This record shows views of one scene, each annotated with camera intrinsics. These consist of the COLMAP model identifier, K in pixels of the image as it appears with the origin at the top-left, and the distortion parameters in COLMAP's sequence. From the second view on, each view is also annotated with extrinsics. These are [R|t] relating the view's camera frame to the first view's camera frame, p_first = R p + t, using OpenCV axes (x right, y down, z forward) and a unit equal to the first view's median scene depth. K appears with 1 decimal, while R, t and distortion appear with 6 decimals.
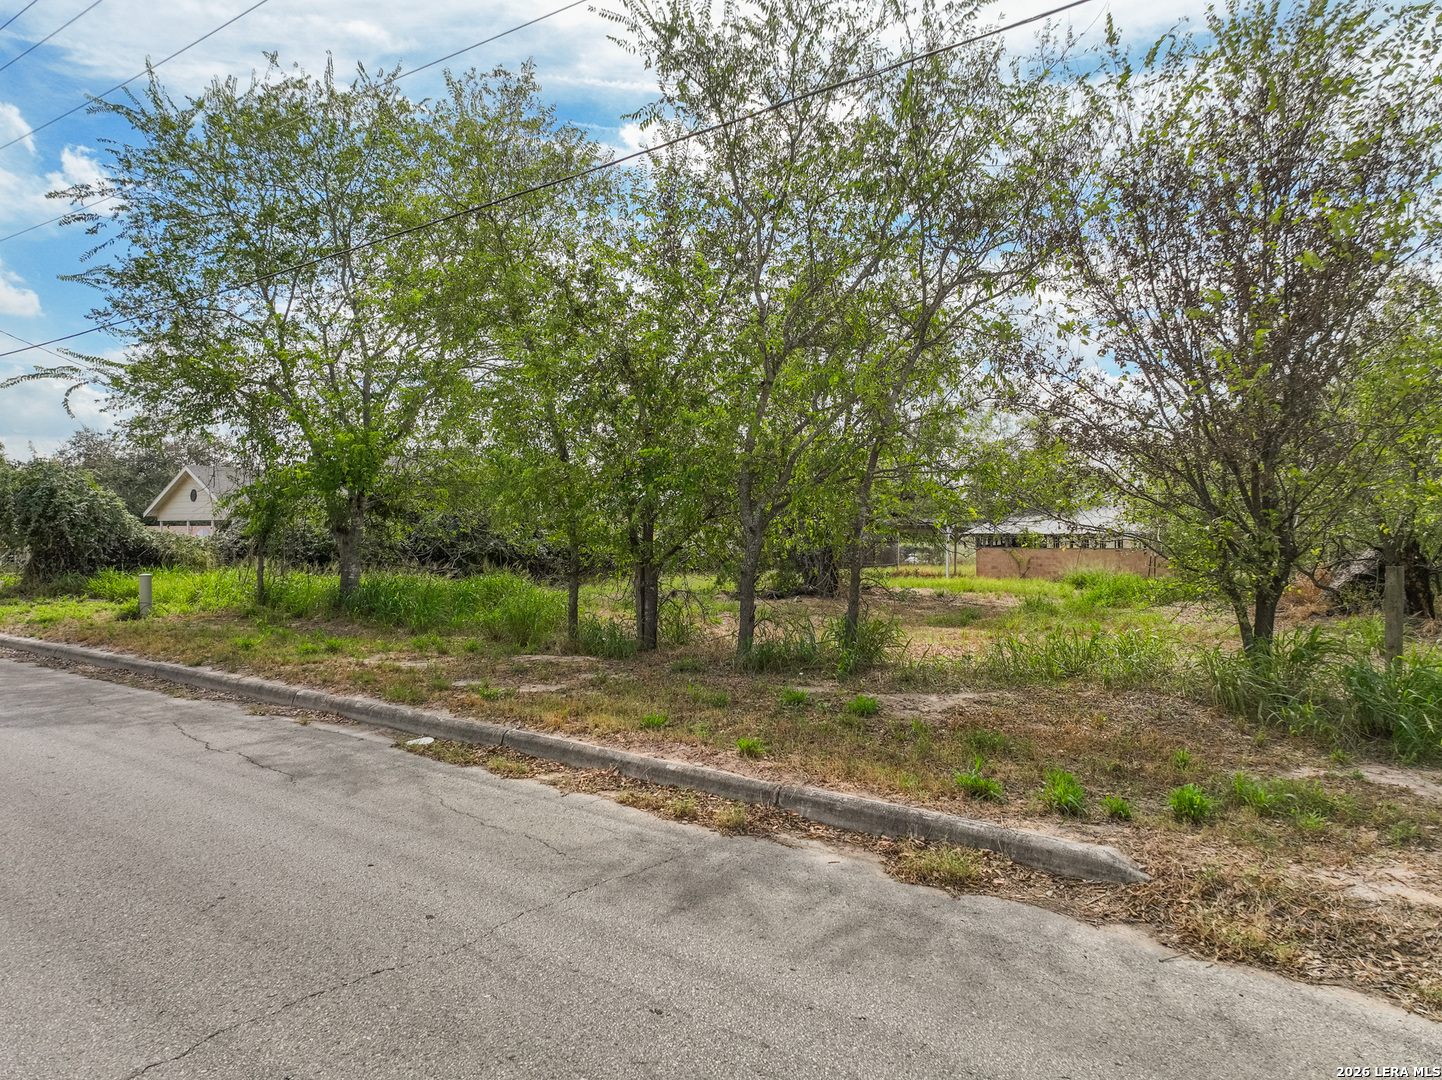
lens RADIAL K [[1015.4, 0, 719.7], [0, 1015.4, 541.0], [0, 0, 1]] dist [-0.002487, 0.020270]
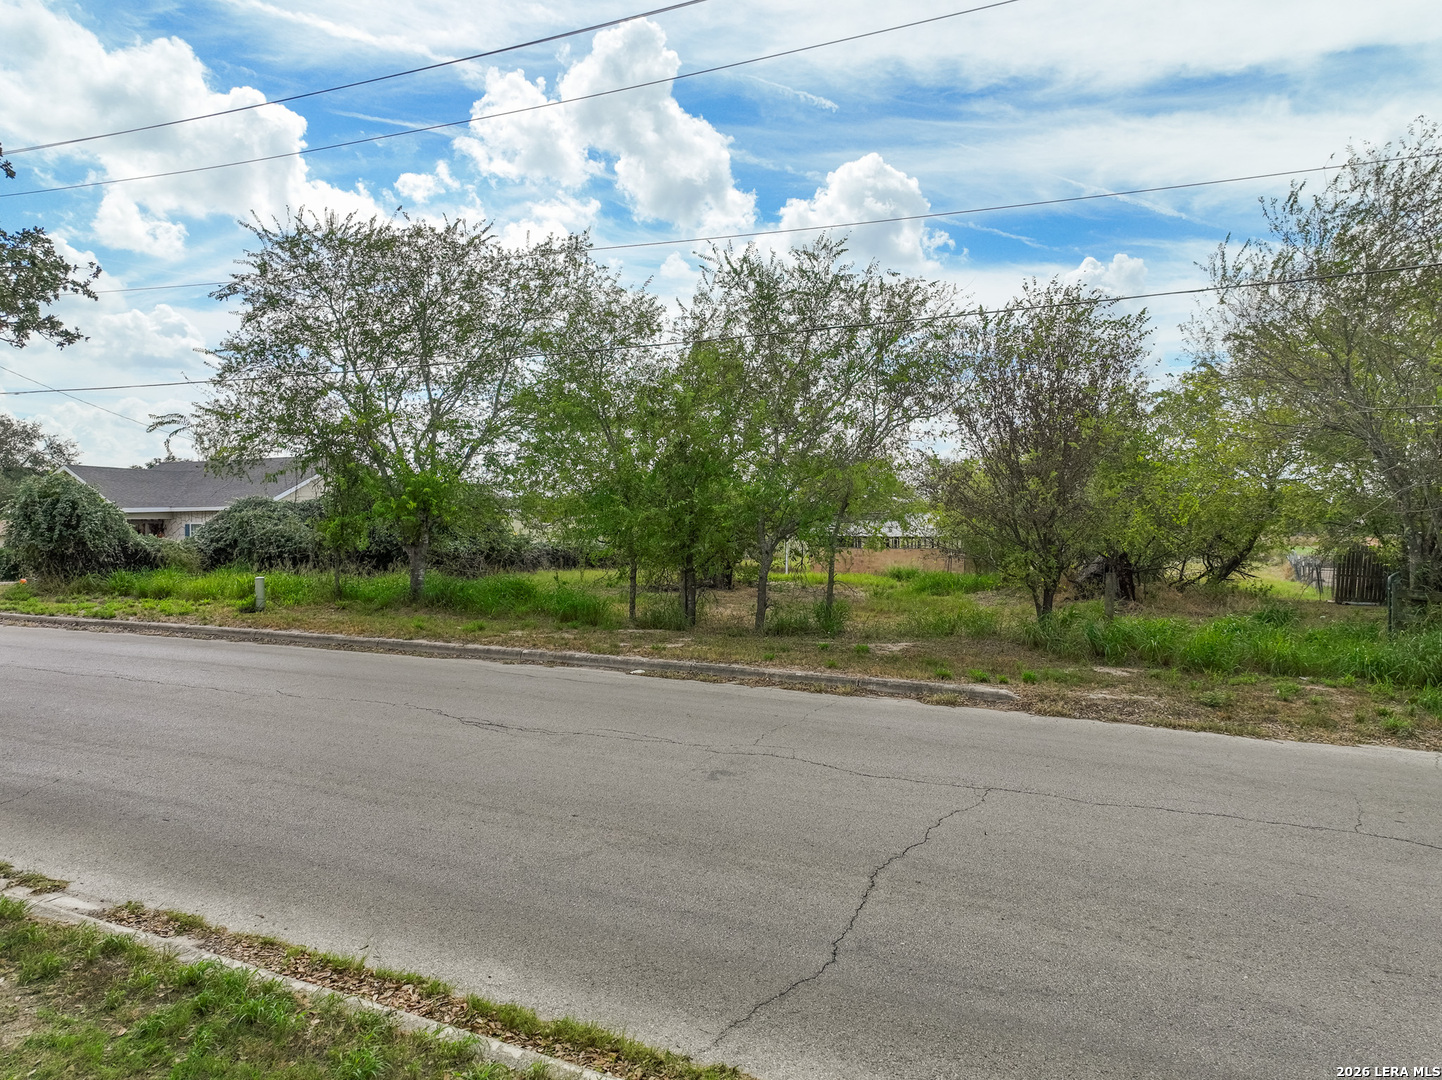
lens RADIAL K [[1015.4, 0, 716.3], [0, 1015.4, 545.8], [0, 0, 1]] dist [-0.002487, 0.020270]
pose [[0.979218, 0.000846, 0.202808, -0.462142], [-0.003884, 0.999886, 0.014582, -0.053629], [-0.202773, -0.015066, 0.979110, -0.740229]]
